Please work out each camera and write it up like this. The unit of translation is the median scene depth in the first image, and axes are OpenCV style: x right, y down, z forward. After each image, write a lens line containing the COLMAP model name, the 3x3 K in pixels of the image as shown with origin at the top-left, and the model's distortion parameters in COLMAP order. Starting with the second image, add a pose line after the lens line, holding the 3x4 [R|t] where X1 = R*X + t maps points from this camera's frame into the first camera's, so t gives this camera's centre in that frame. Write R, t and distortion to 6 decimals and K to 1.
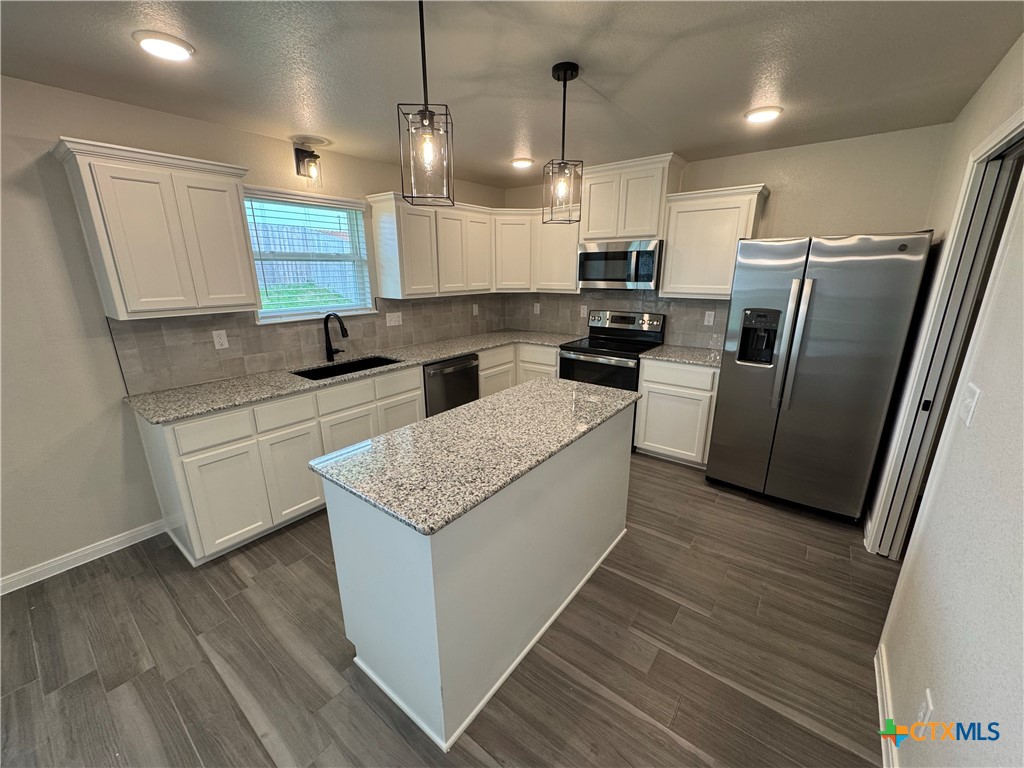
lens RADIAL K [[405.9, 0, 512.0], [0, 405.9, 384.0], [0, 0, 1]] dist [-0.003528, -0.000170]
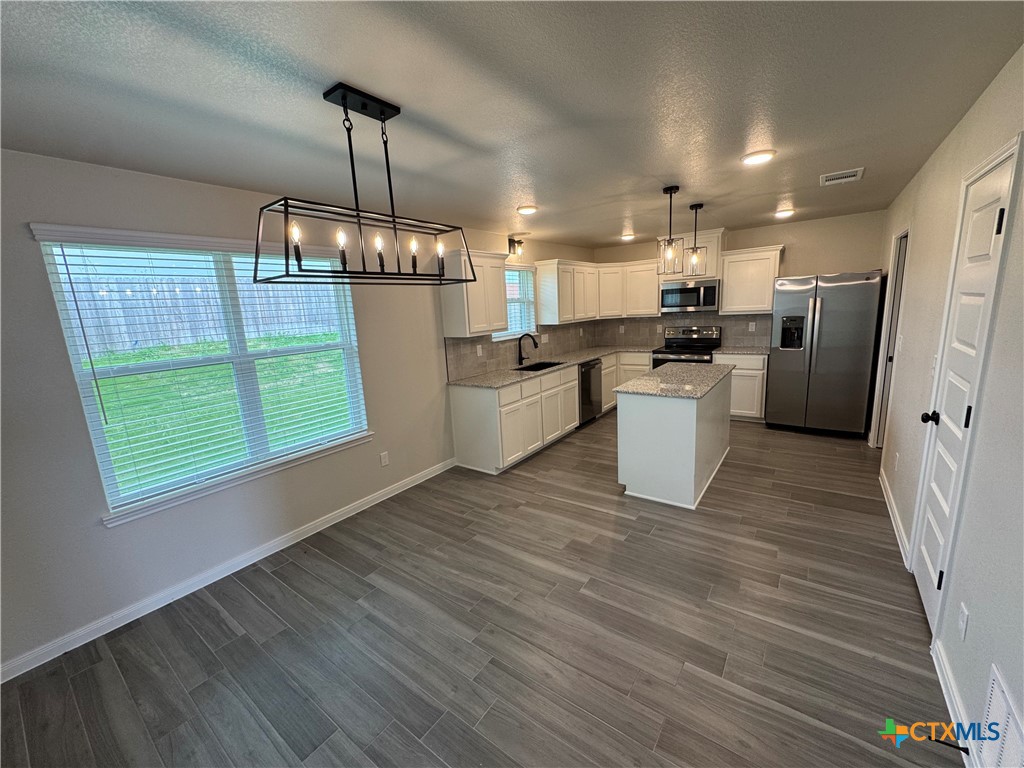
lens RADIAL K [[407.8, 0, 512.4], [0, 407.8, 384.8], [0, 0, 1]] dist [-0.001472, -0.000114]
pose [[0.998442, -0.054109, 0.013622, -0.523743], [0.055077, 0.994840, -0.085203, 0.159212], [-0.008942, 0.085820, 0.996271, -0.590662]]
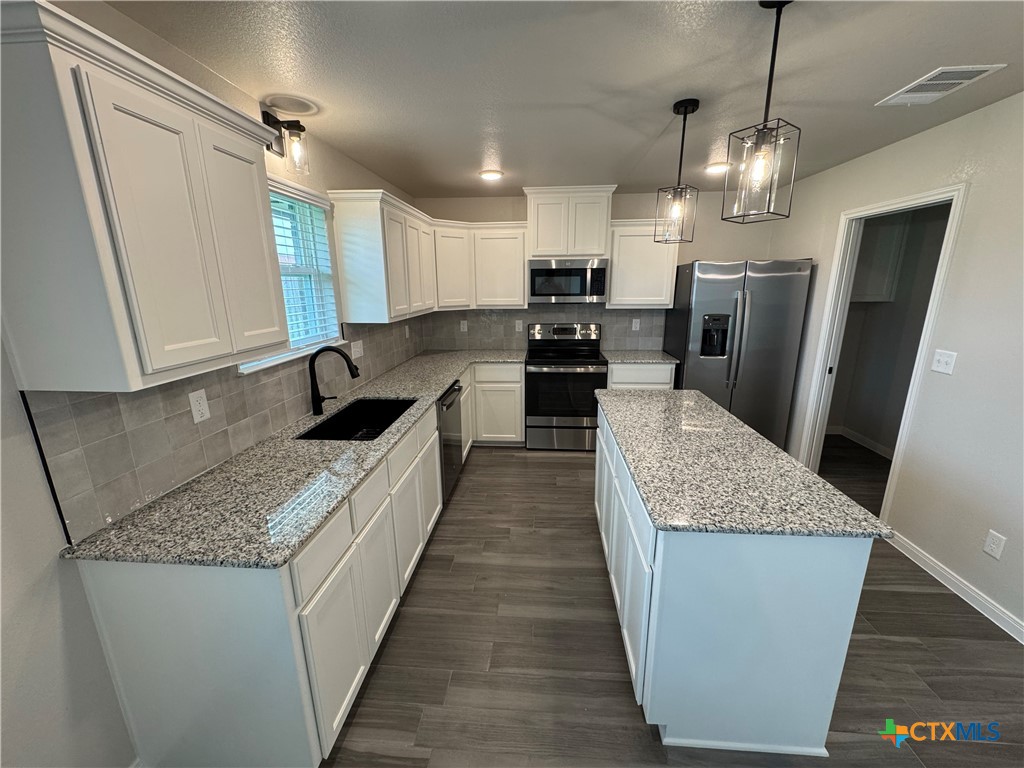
lens RADIAL K [[407.8, 0, 512.4], [0, 407.8, 384.8], [0, 0, 1]] dist [-0.001472, -0.000114]
pose [[0.836007, -0.136213, 0.531543, -0.555161], [0.153872, 0.988027, 0.011181, -0.065371], [-0.526702, 0.072442, 0.846957, 0.214812]]
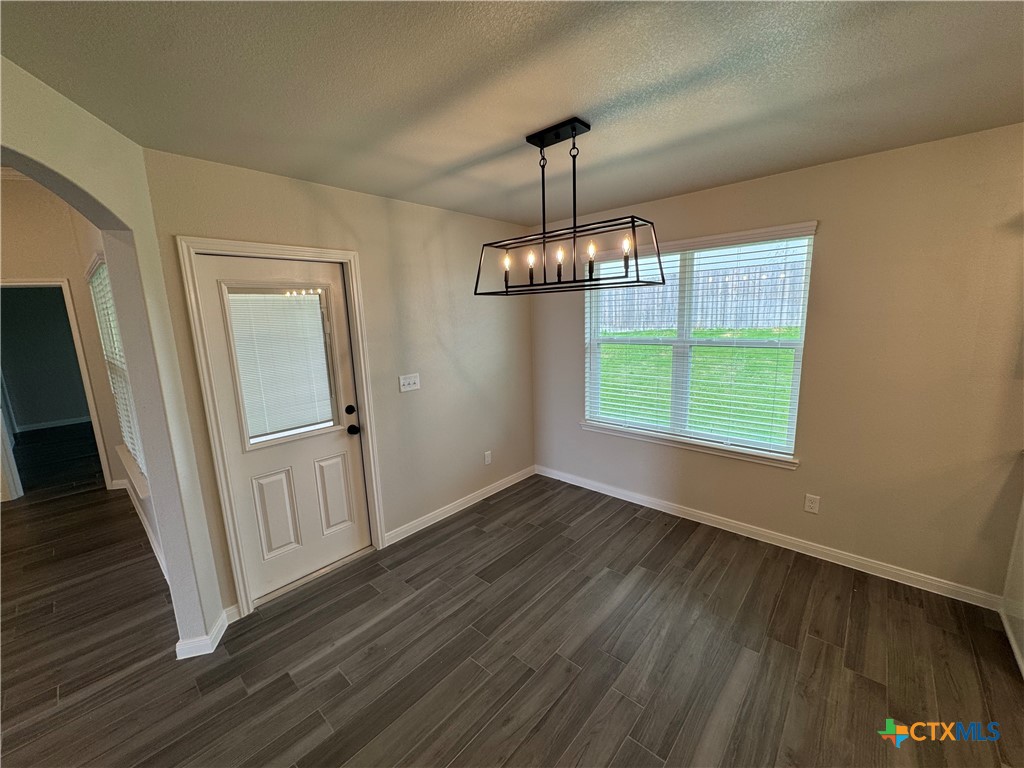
lens RADIAL K [[407.8, 0, 512.4], [0, 407.8, 384.8], [0, 0, 1]] dist [-0.001472, -0.000114]
pose [[-0.070566, 0.180715, -0.981001, -0.036333], [-0.238090, 0.951976, 0.192495, -0.004826], [0.968676, 0.247150, -0.024151, -0.059039]]
